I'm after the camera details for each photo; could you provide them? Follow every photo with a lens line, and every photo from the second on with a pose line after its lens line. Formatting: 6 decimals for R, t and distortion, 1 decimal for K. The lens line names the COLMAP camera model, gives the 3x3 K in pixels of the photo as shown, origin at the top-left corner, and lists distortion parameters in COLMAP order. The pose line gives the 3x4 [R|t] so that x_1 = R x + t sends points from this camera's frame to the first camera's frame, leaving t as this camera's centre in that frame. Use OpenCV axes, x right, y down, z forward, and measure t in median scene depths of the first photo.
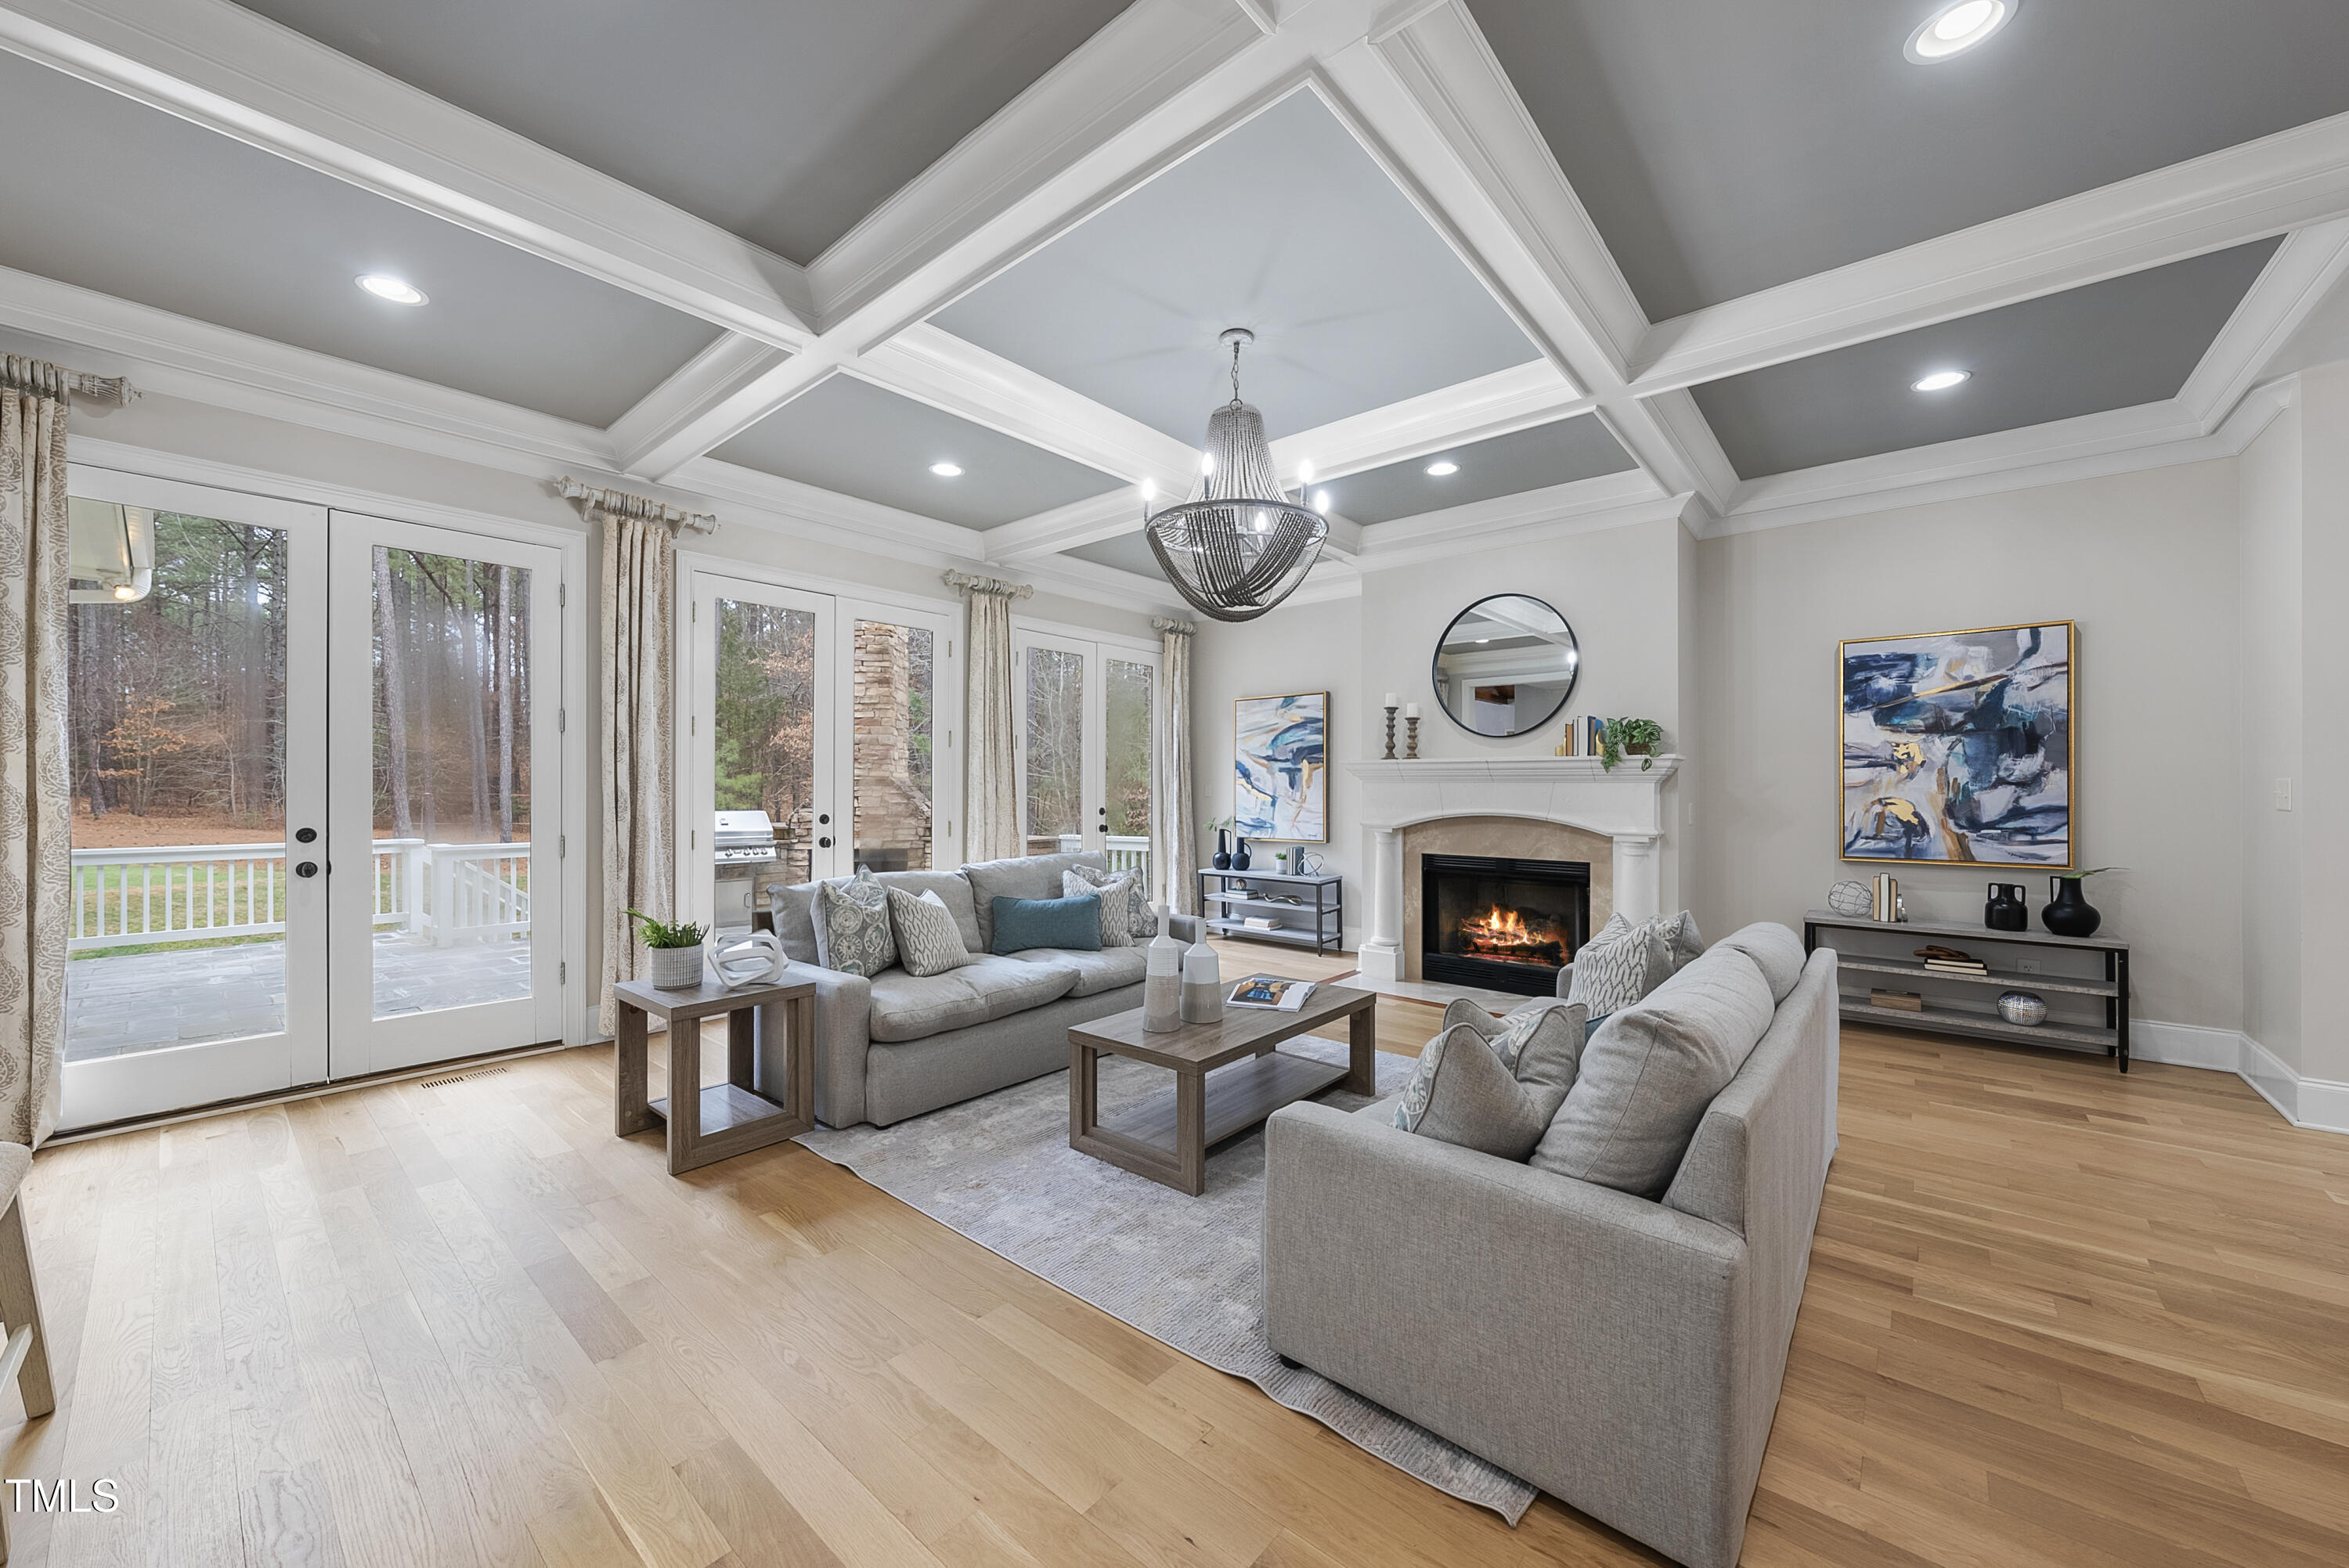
lens RADIAL K [[883.4, 0, 1181.9], [0, 883.4, 784.3], [0, 0, 1]] dist [-0.001813, -0.000037]
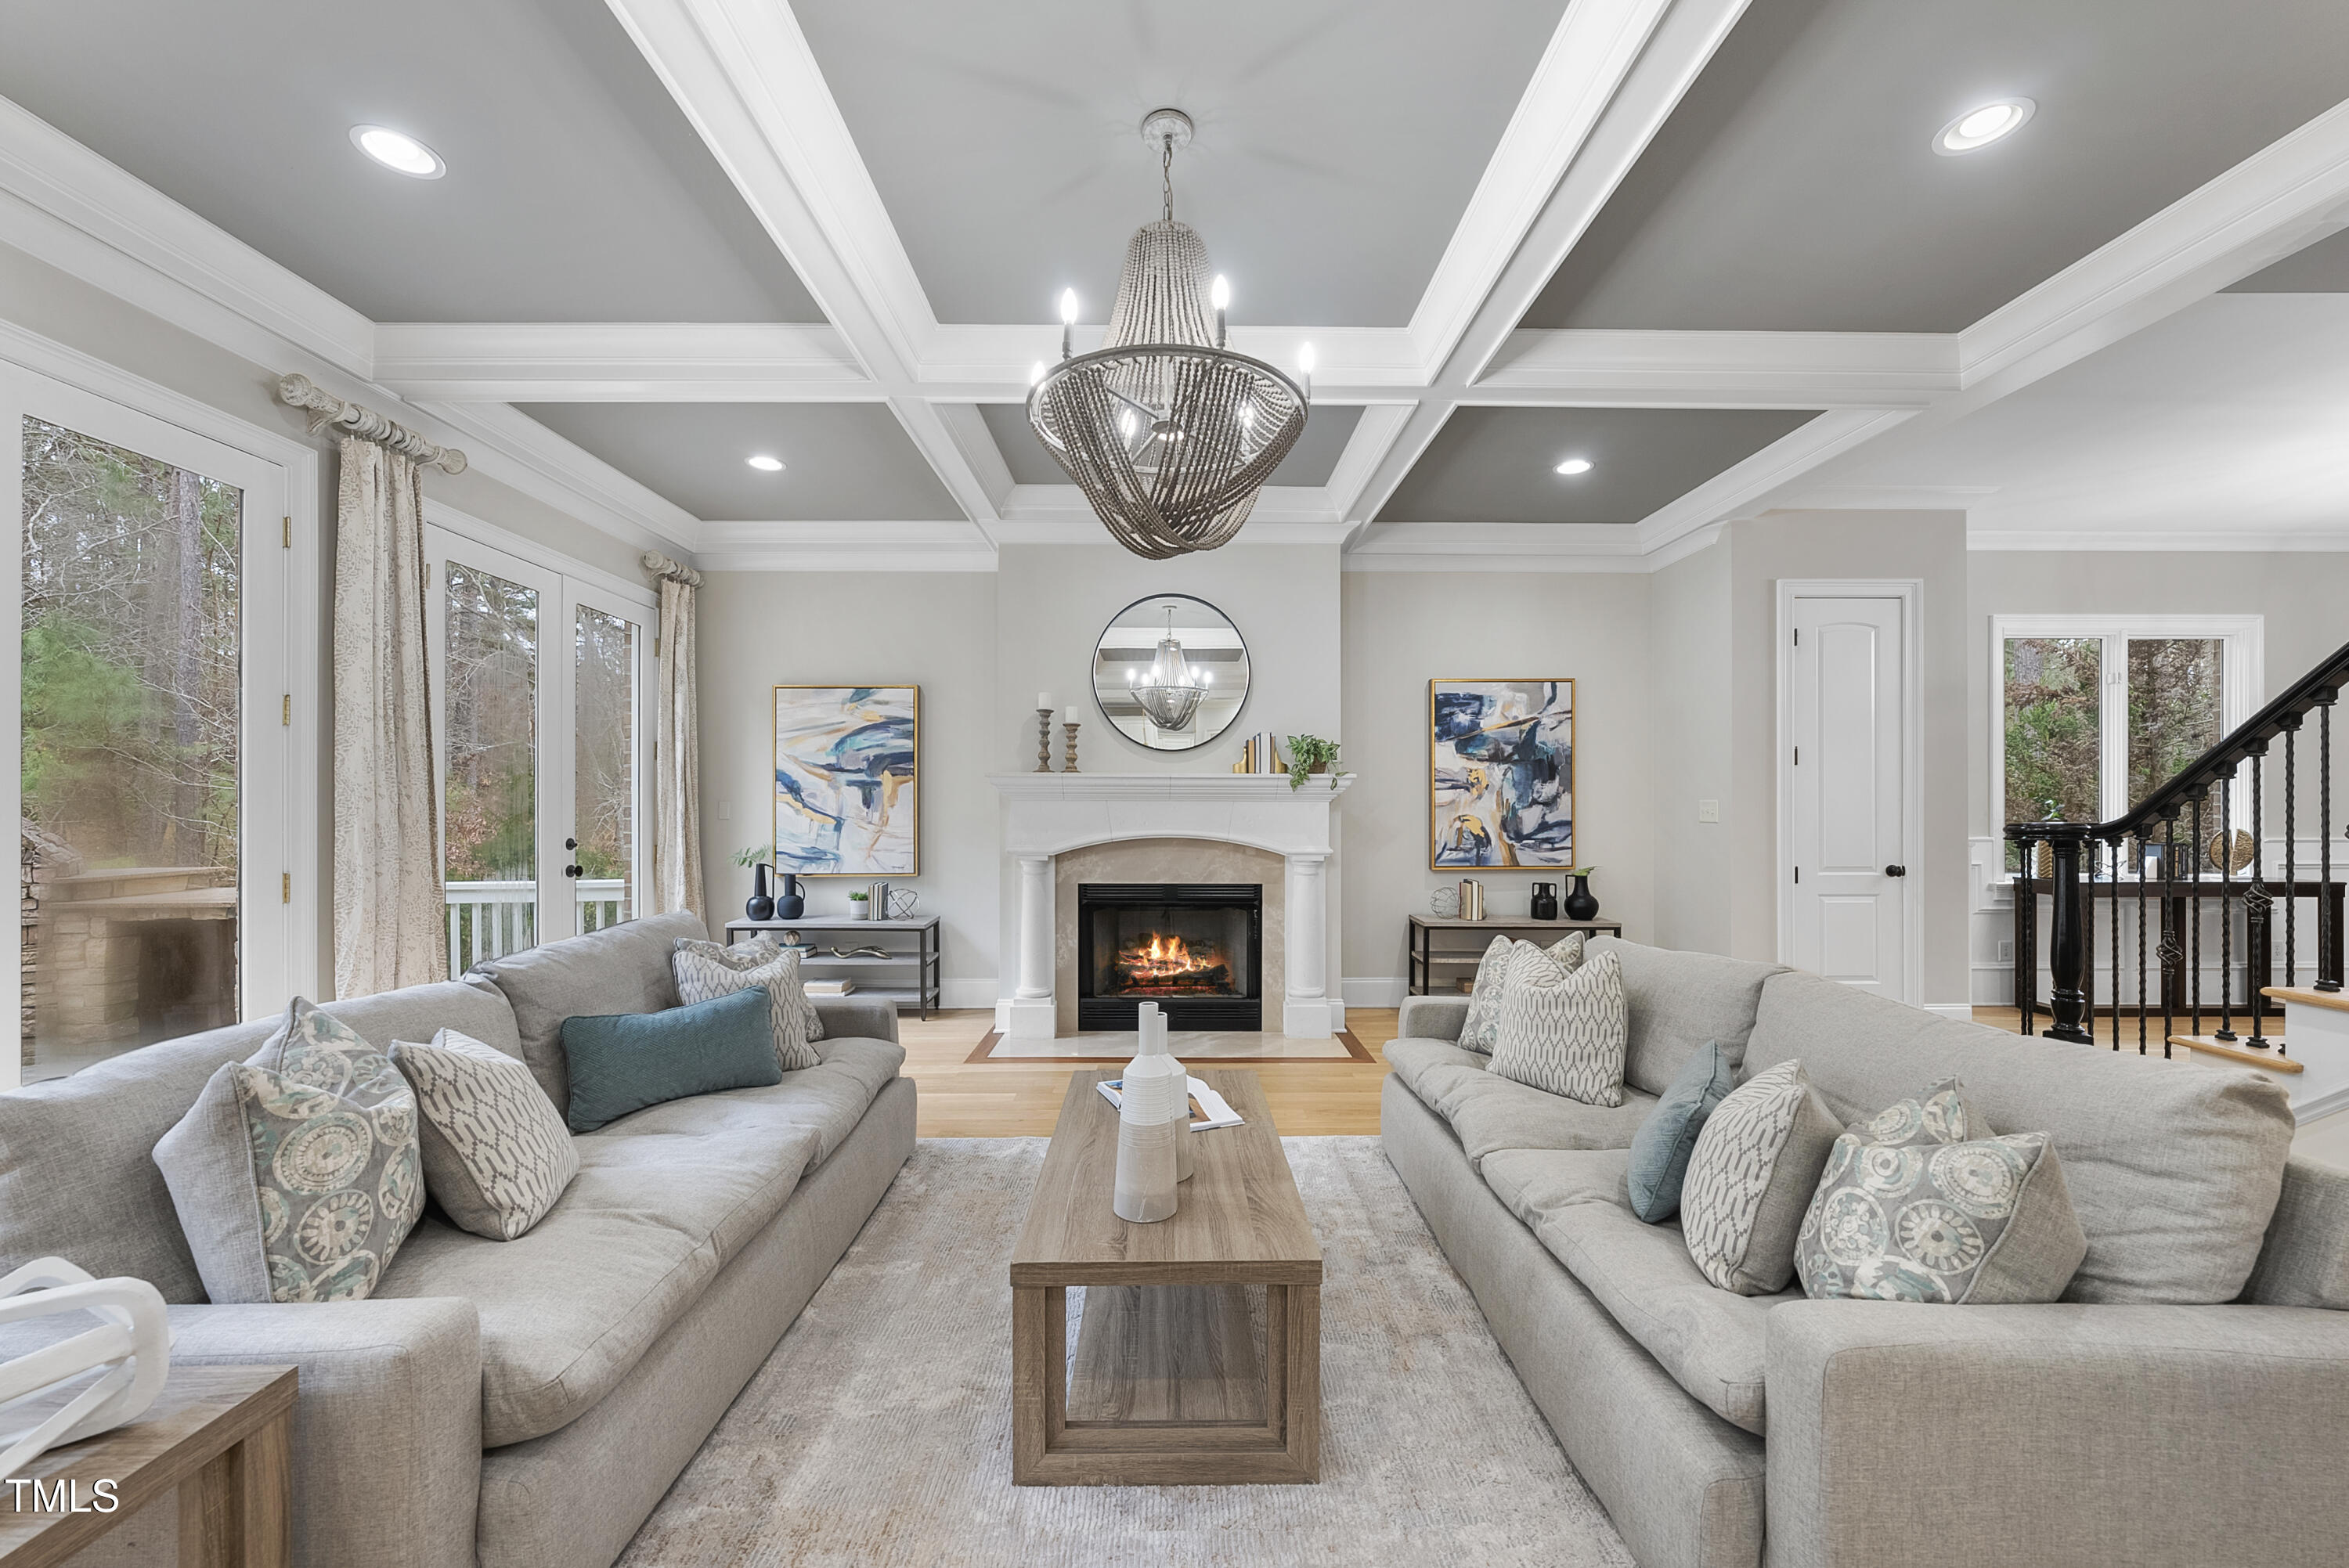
lens RADIAL K [[883.4, 0, 1171.7], [0, 883.4, 806.0], [0, 0, 1]] dist [-0.001813, -0.000037]
pose [[0.752054, 0.000129, 0.659102, -0.231873], [-0.002783, 0.999992, 0.002980, 0.000588], [-0.659096, -0.004076, 0.752048, 0.308424]]
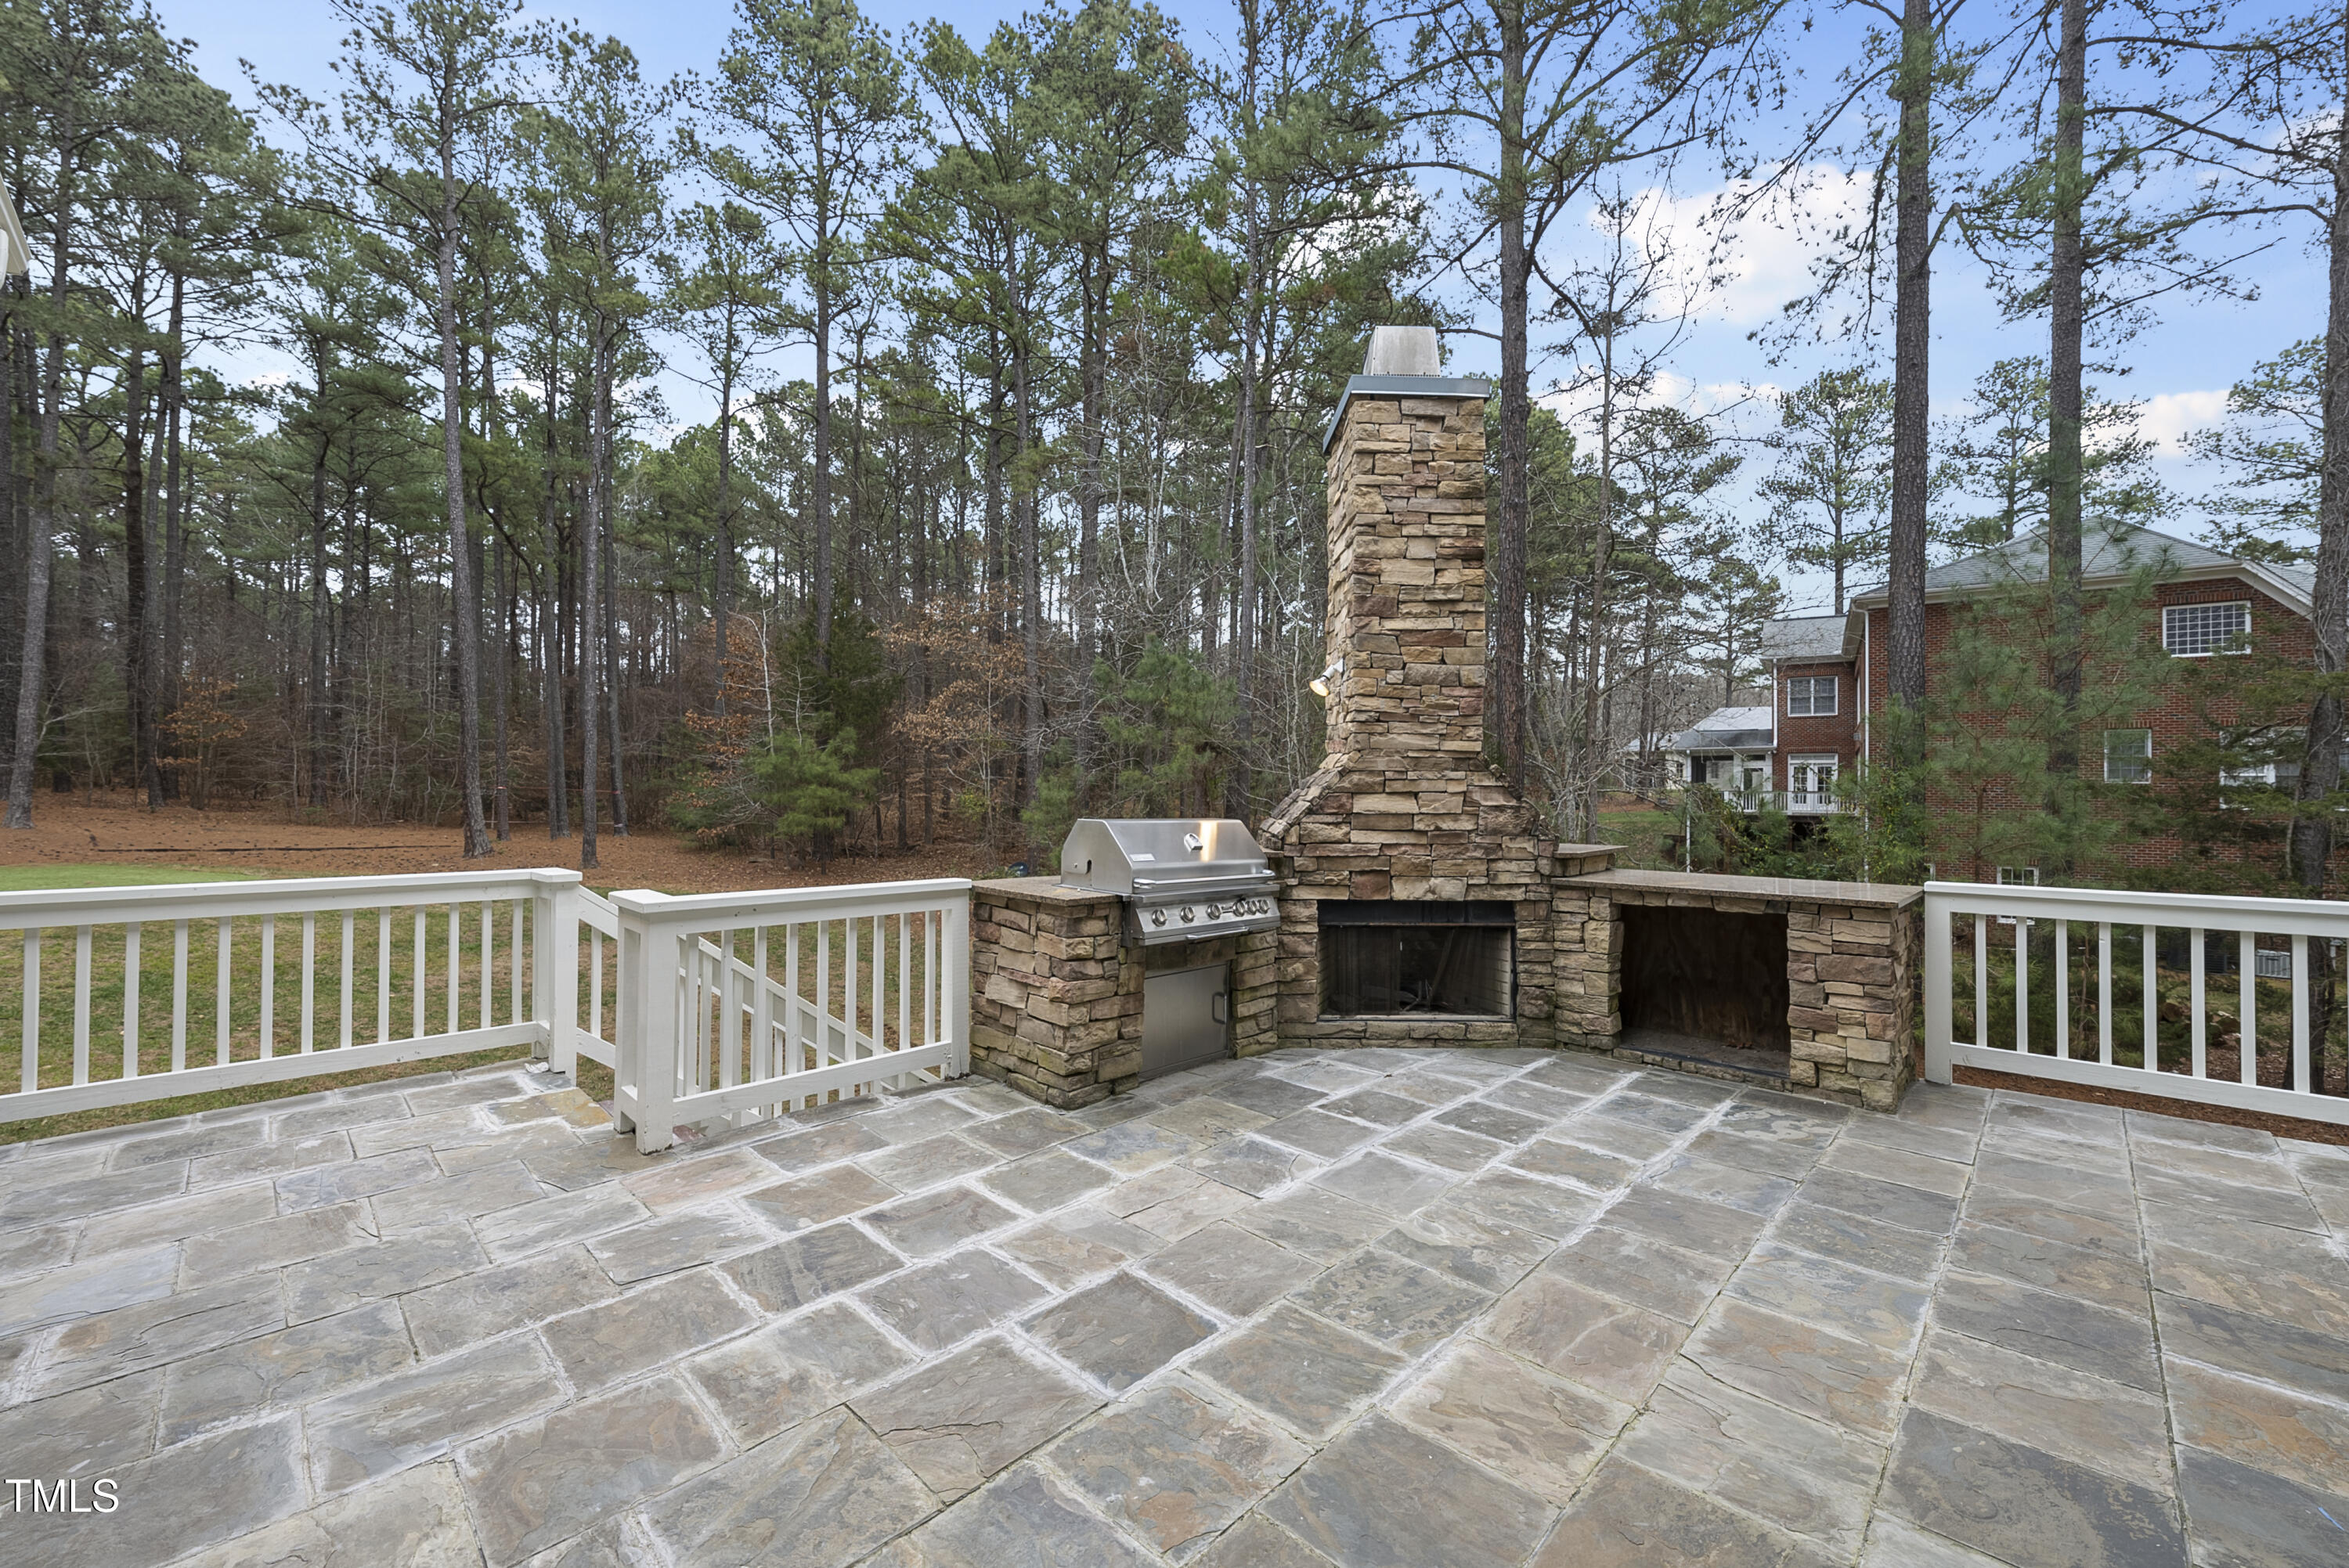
lens RADIAL K [[915.8, 0, 1178.1], [0, 915.8, 781.5], [0, 0, 1]] dist [0.001218, 0.000140]
pose [[0.998041, 0.012556, -0.061283, -0.749765], [-0.013088, 0.999880, -0.008276, 0.022402], [0.061172, 0.009062, 0.998086, 0.785866]]
